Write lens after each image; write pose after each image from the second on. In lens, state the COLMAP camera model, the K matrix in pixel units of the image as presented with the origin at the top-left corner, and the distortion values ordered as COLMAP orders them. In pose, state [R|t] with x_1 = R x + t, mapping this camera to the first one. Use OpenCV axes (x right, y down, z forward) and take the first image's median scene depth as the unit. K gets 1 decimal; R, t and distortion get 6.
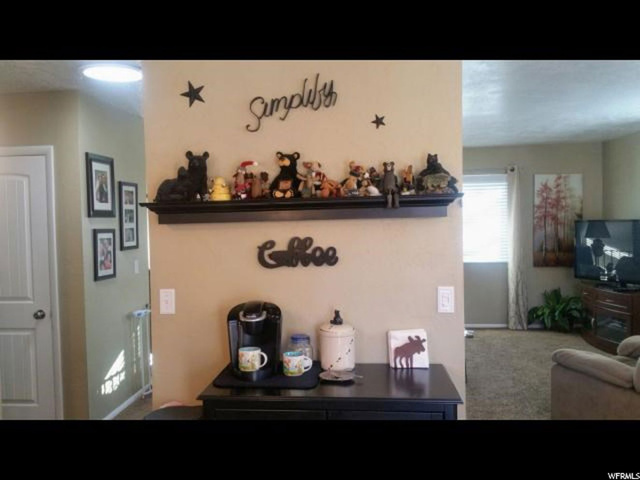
lens RADIAL K [[520.2, 0, 320.0], [0, 520.2, 240.0], [0, 0, 1]] dist [0.002464, -0.006425]
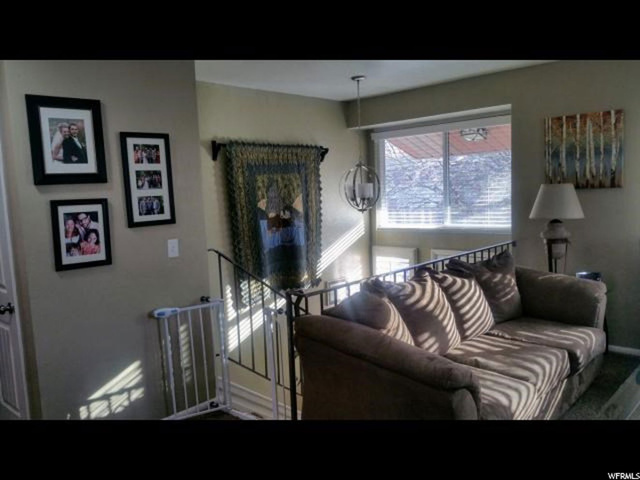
lens RADIAL K [[520.2, 0, 320.0], [0, 520.2, 240.0], [0, 0, 1]] dist [0.002464, -0.006425]
pose [[0.786995, 0.042305, -0.615507, 0.301662], [0.010743, 0.996555, 0.082232, -0.020845], [0.616865, -0.071328, 0.783830, 0.625693]]
